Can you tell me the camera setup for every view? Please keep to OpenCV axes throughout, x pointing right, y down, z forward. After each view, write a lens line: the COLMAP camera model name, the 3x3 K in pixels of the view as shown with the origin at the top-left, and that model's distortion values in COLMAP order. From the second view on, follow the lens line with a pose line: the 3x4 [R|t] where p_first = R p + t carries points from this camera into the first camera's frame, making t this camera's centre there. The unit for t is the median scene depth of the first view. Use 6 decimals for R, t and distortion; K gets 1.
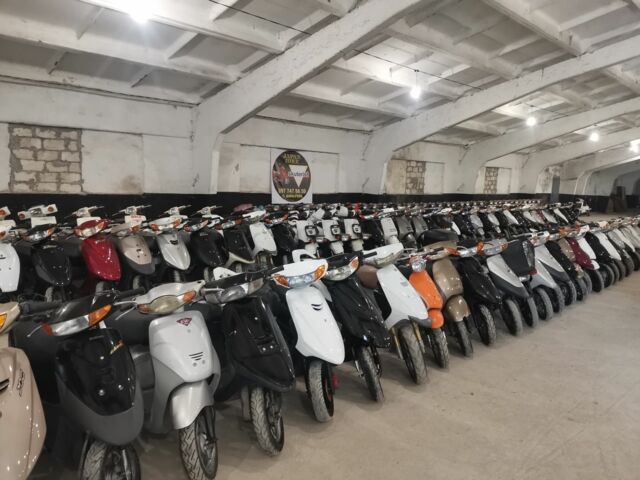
lens RADIAL K [[475.6, 0, 320.0], [0, 475.6, 240.0], [0, 0, 1]] dist [0.093316, -0.115482]
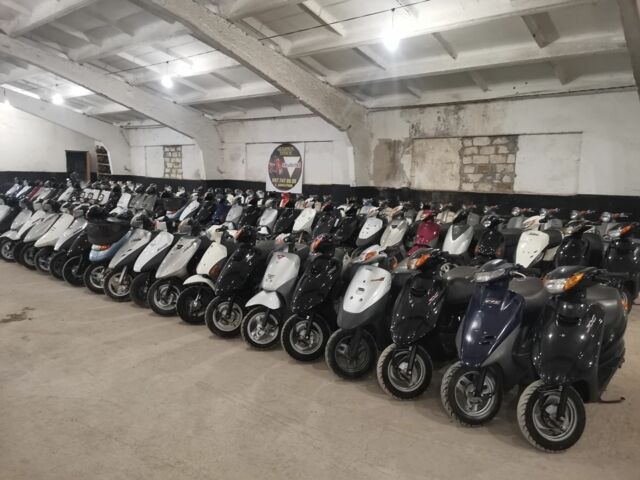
lens RADIAL K [[462.4, 0, 320.0], [0, 462.4, 240.0], [0, 0, 1]] dist [0.084138, -0.125708]
pose [[0.087588, 0.110639, -0.989994, 1.428144], [-0.146283, 0.984468, 0.097079, -0.118833], [0.985358, 0.136316, 0.102413, 1.397856]]
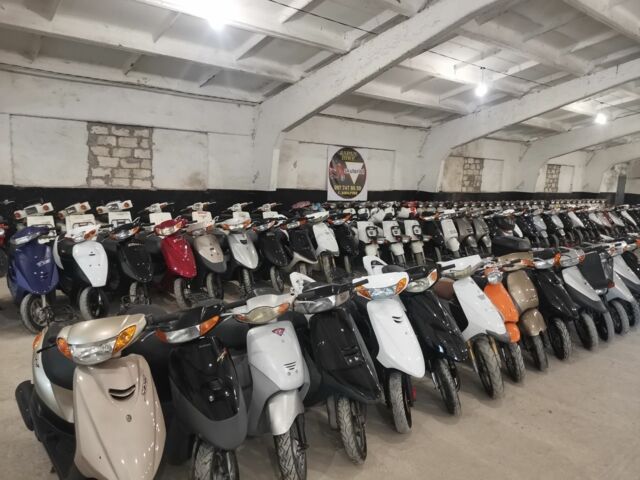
lens RADIAL K [[475.6, 0, 320.0], [0, 475.6, 240.0], [0, 0, 1]] dist [0.093316, -0.115482]
pose [[0.995284, 0.028985, -0.092575, -0.028422], [-0.027363, 0.999450, 0.018735, -0.014886], [0.093067, -0.016113, 0.995529, -0.008936]]
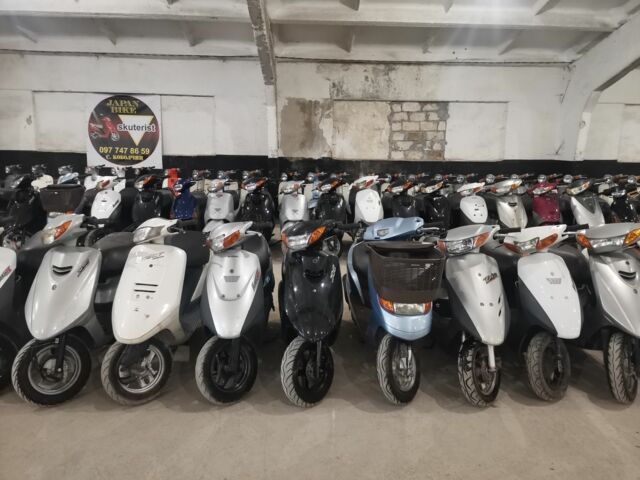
lens RADIAL K [[475.6, 0, 320.0], [0, 475.6, 240.0], [0, 0, 1]] dist [0.093316, -0.115482]
pose [[0.722193, 0.116655, -0.681783, 0.974740], [-0.080679, 0.993154, 0.084470, -0.074168], [0.686970, -0.005998, 0.726661, 0.933629]]
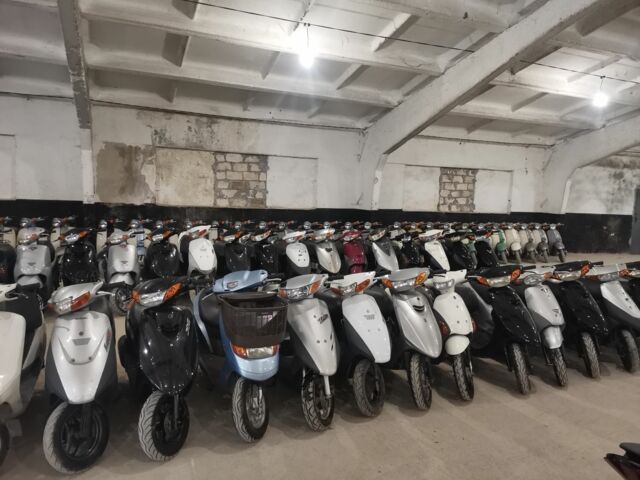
lens RADIAL K [[475.6, 0, 320.0], [0, 475.6, 240.0], [0, 0, 1]] dist [0.093316, -0.115482]
pose [[0.926211, 0.044622, -0.374355, 0.978974], [-0.058396, 0.997967, -0.025524, -0.083869], [0.372455, 0.045502, 0.926934, 0.887665]]
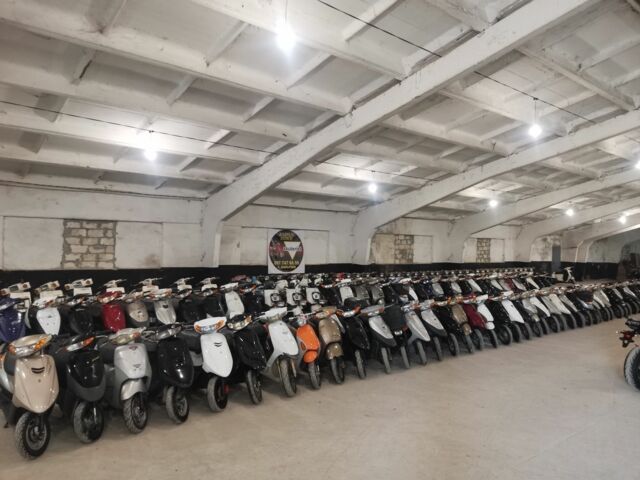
lens RADIAL K [[475.6, 0, 320.0], [0, 475.6, 240.0], [0, 0, 1]] dist [0.093316, -0.115482]
pose [[0.996316, -0.007446, -0.085435, 0.181651], [-0.003909, 0.991246, -0.131968, -0.003024], [0.085670, 0.131816, 0.987565, -0.262073]]
